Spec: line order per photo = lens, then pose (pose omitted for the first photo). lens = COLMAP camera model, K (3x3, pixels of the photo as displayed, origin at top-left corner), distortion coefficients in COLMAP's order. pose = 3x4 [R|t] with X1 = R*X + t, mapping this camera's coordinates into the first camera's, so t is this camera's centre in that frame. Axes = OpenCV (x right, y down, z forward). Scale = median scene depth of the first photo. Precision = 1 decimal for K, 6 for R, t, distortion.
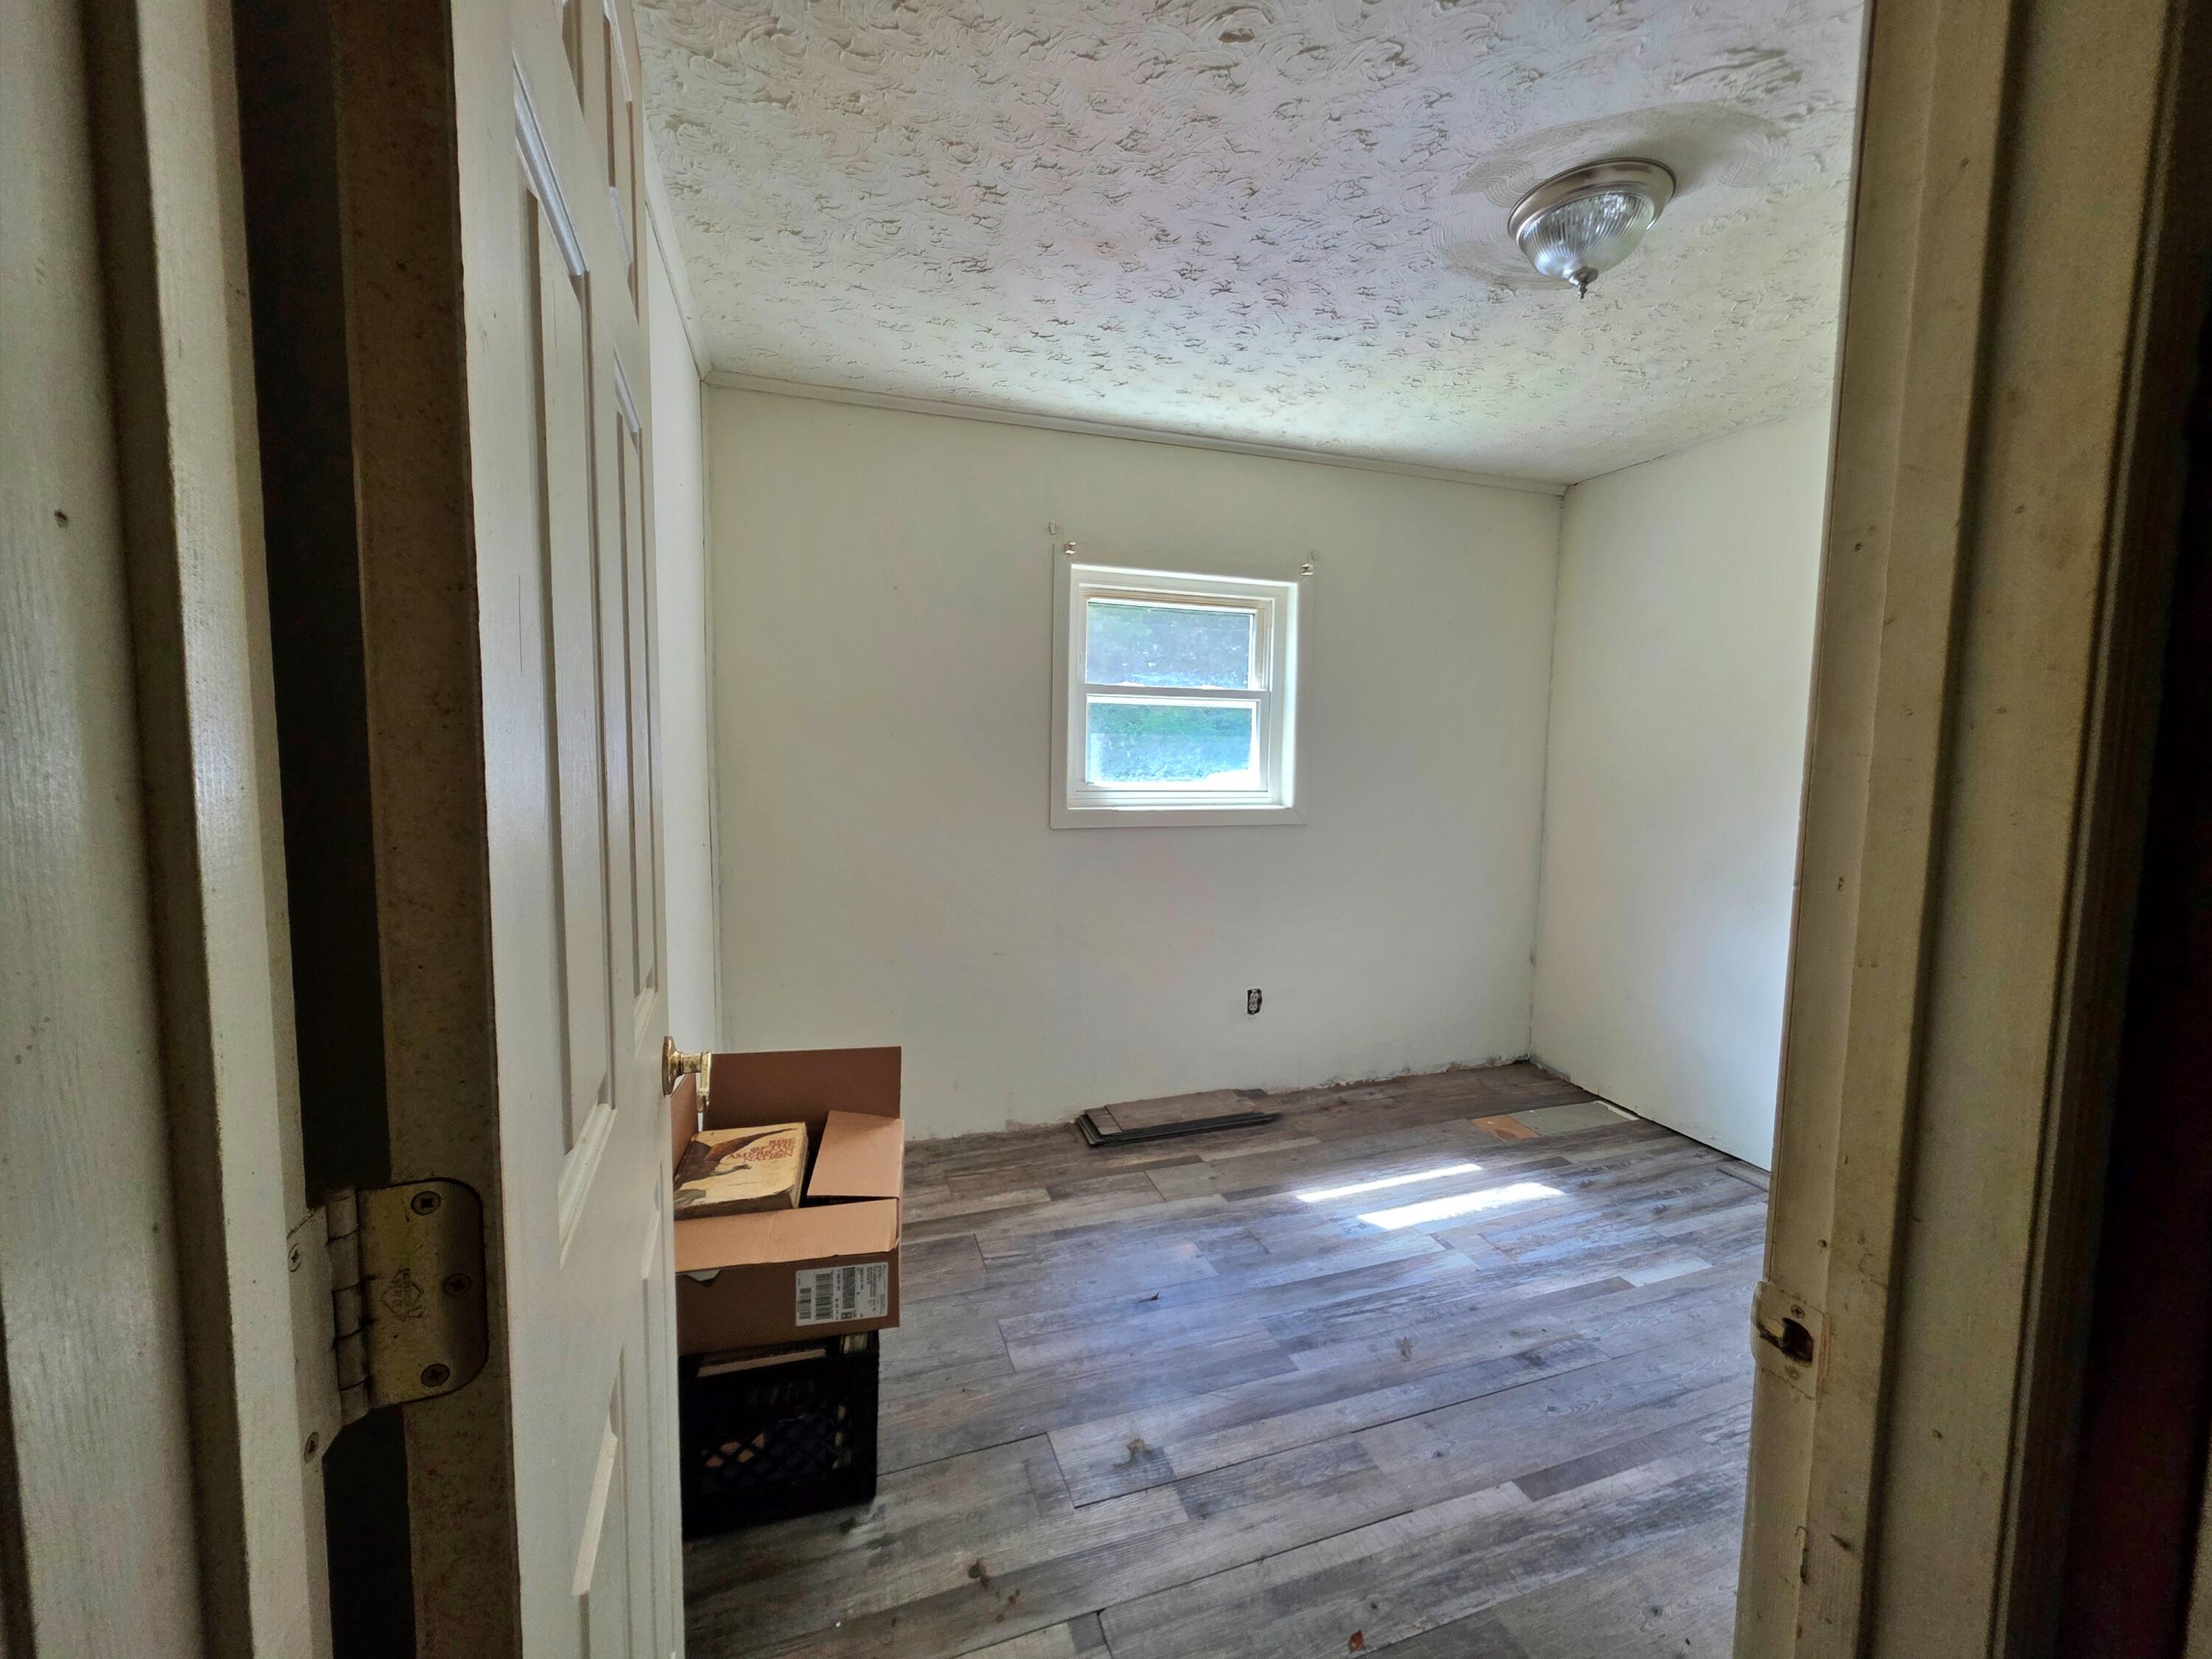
lens RADIAL K [[877.0, 0, 1108.9], [0, 877.0, 816.9], [0, 0, 1]] dist [0.001444, -0.000417]
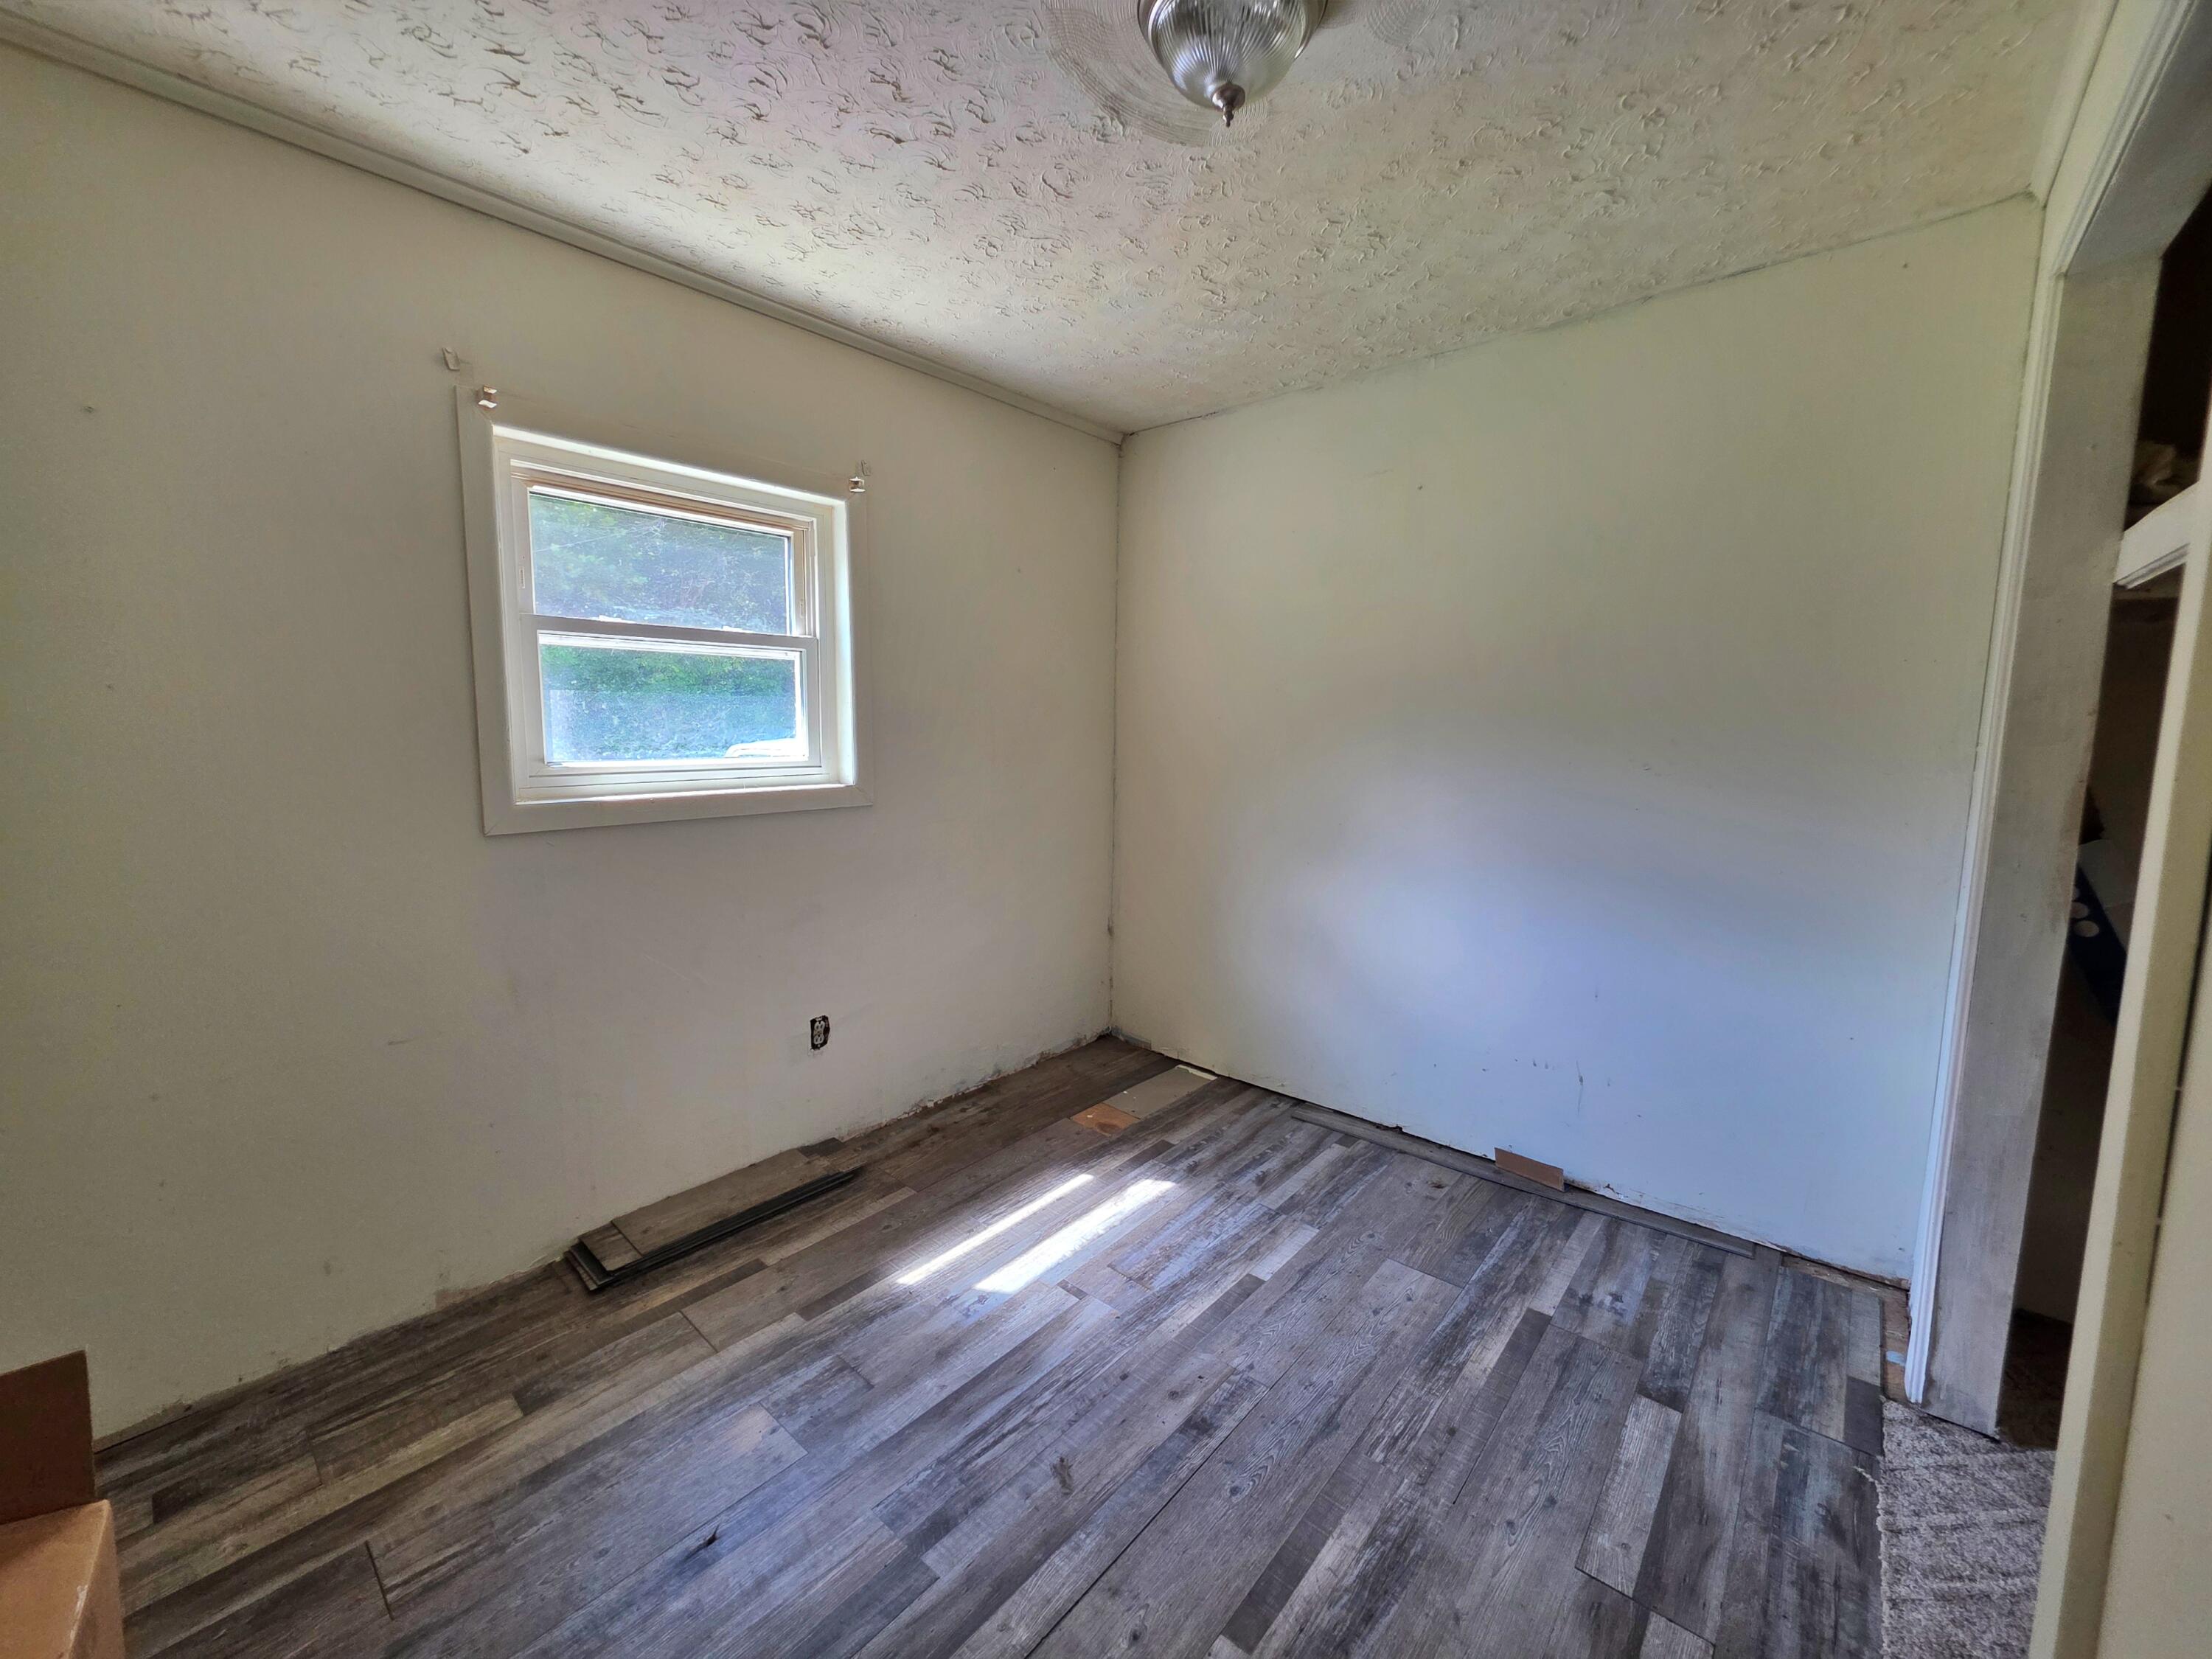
lens RADIAL K [[877.0, 0, 1108.9], [0, 877.0, 816.9], [0, 0, 1]] dist [0.001444, -0.000417]
pose [[0.866601, -0.061740, 0.495167, 0.015385], [0.043366, 0.997880, 0.048526, -0.014096], [-0.497113, -0.020579, 0.867442, 0.241067]]
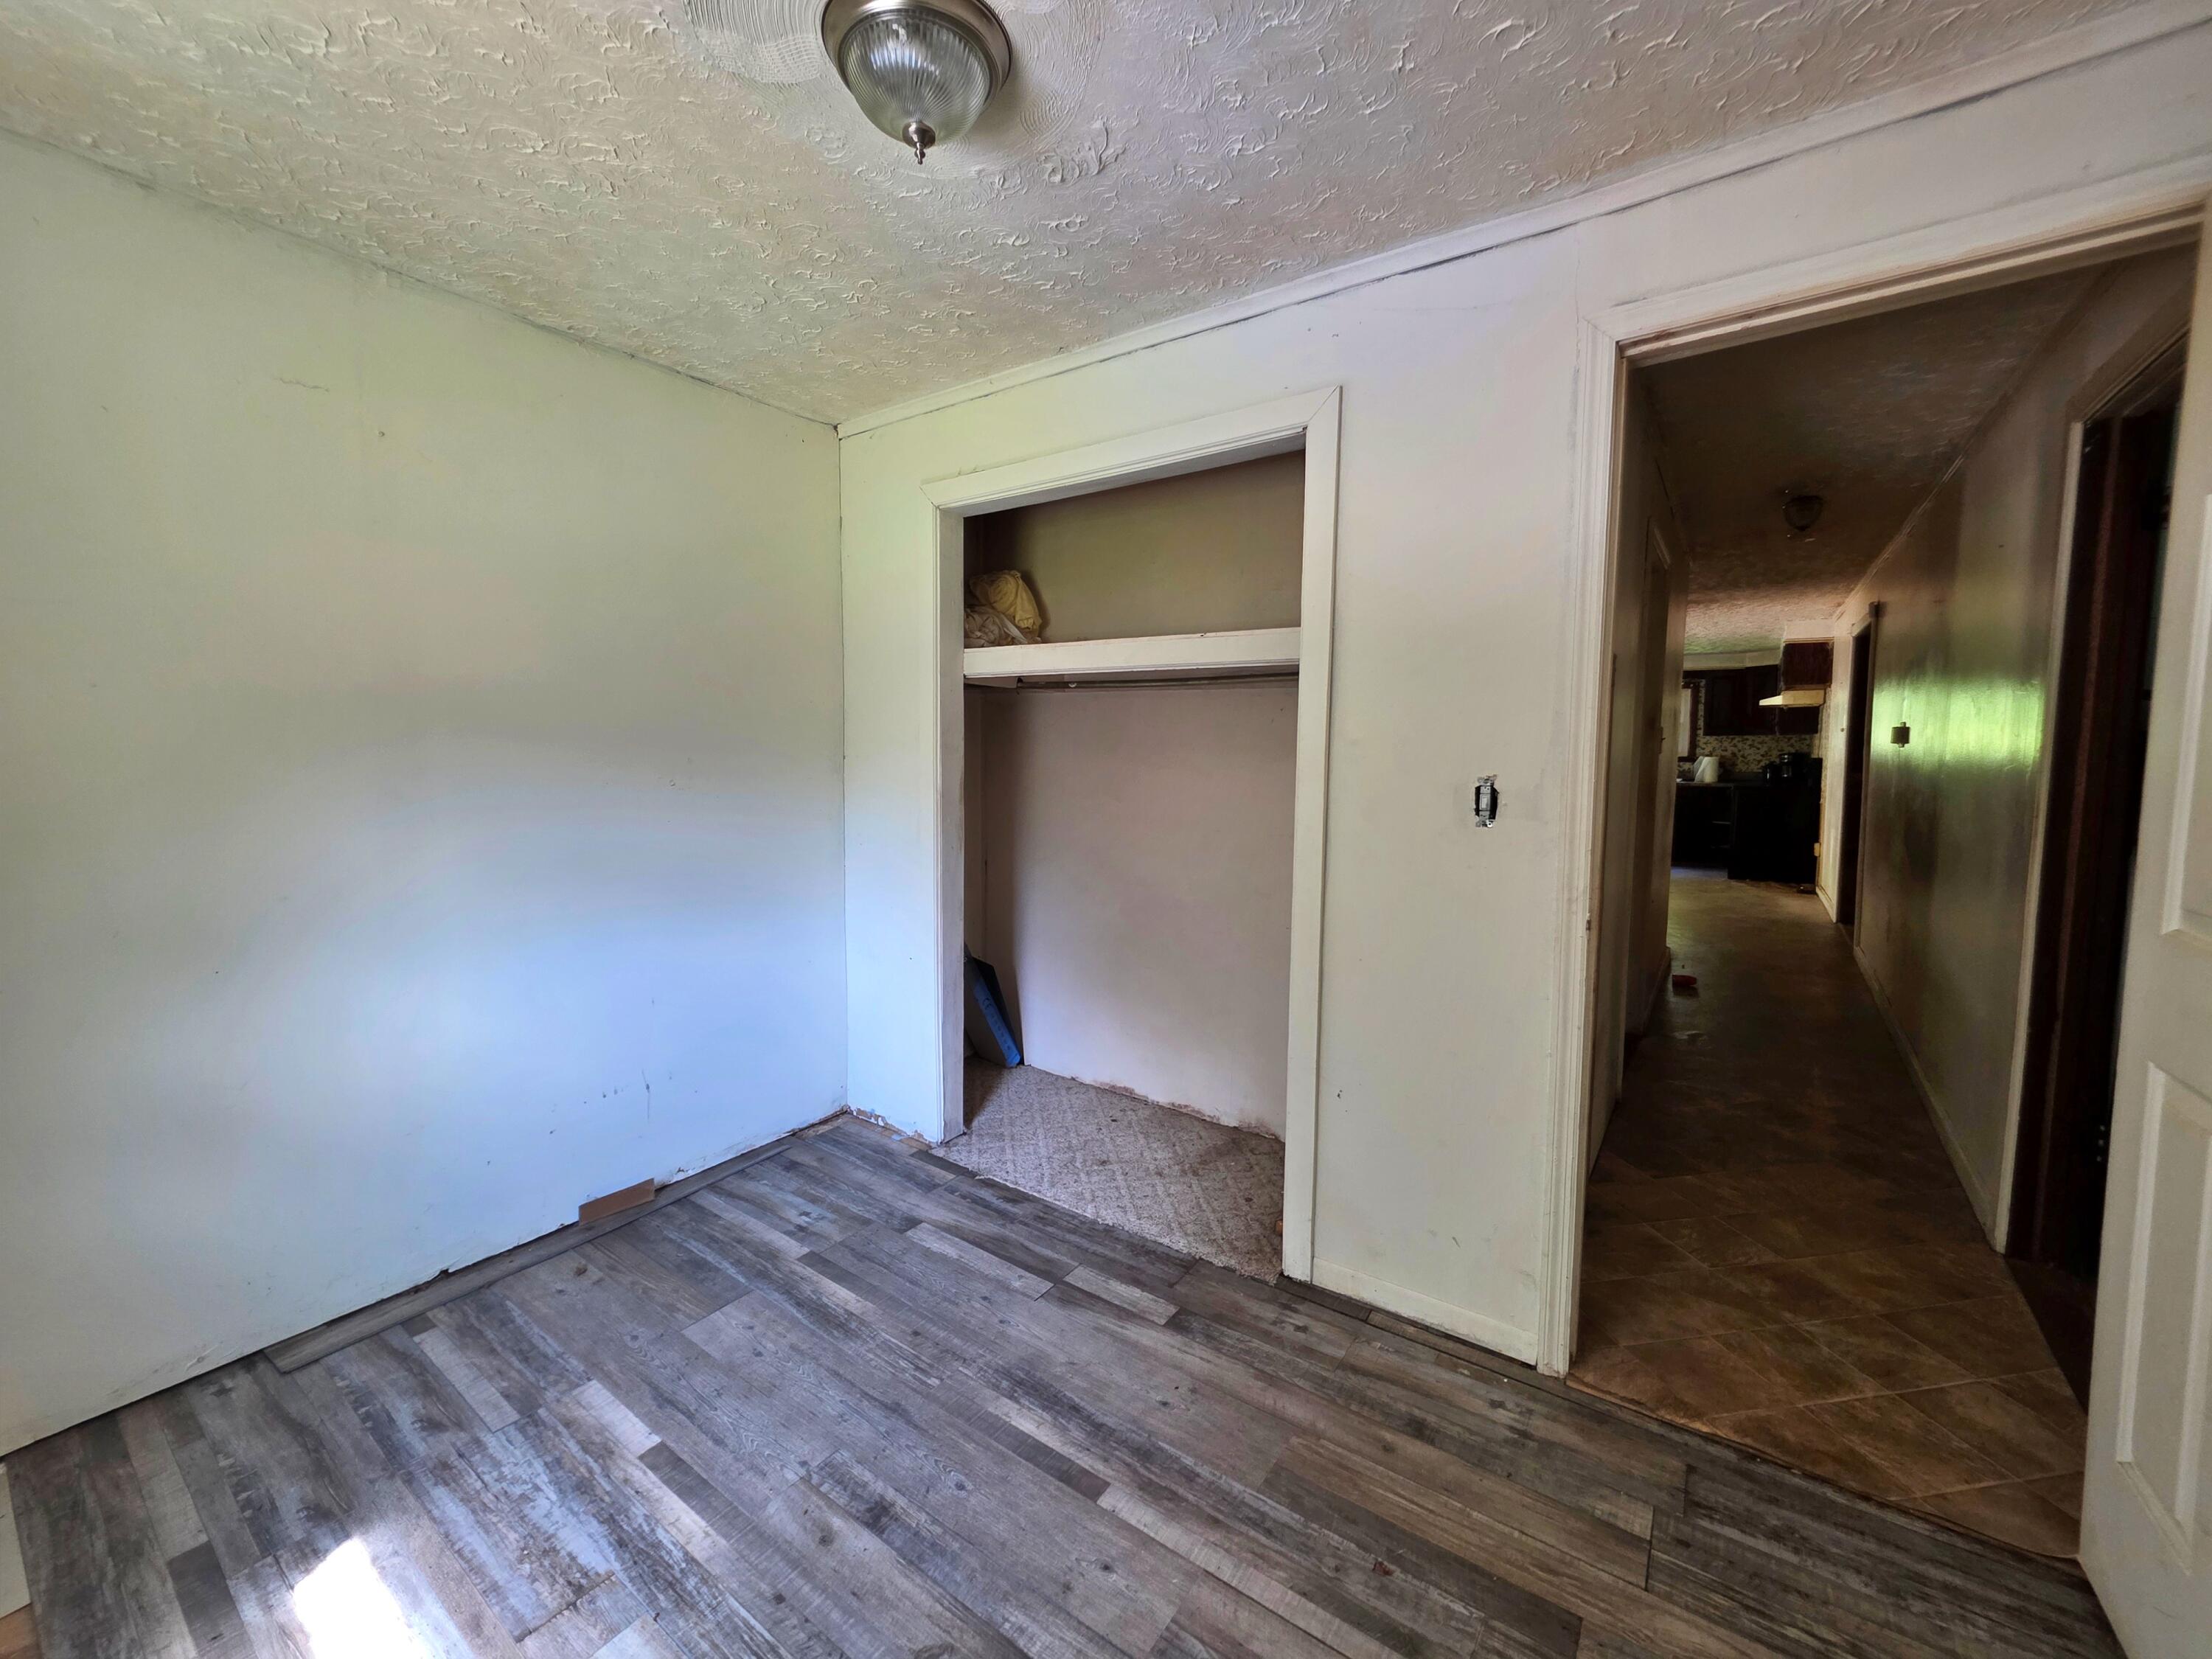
lens RADIAL K [[883.3, 0, 1093.8], [0, 883.3, 821.5], [0, 0, 1]] dist [0.001341, 0.000229]
pose [[-0.566036, -0.083652, 0.820125, -0.171012], [0.054291, 0.988896, 0.138338, -0.071272], [-0.822591, 0.122829, -0.555209, 0.921632]]
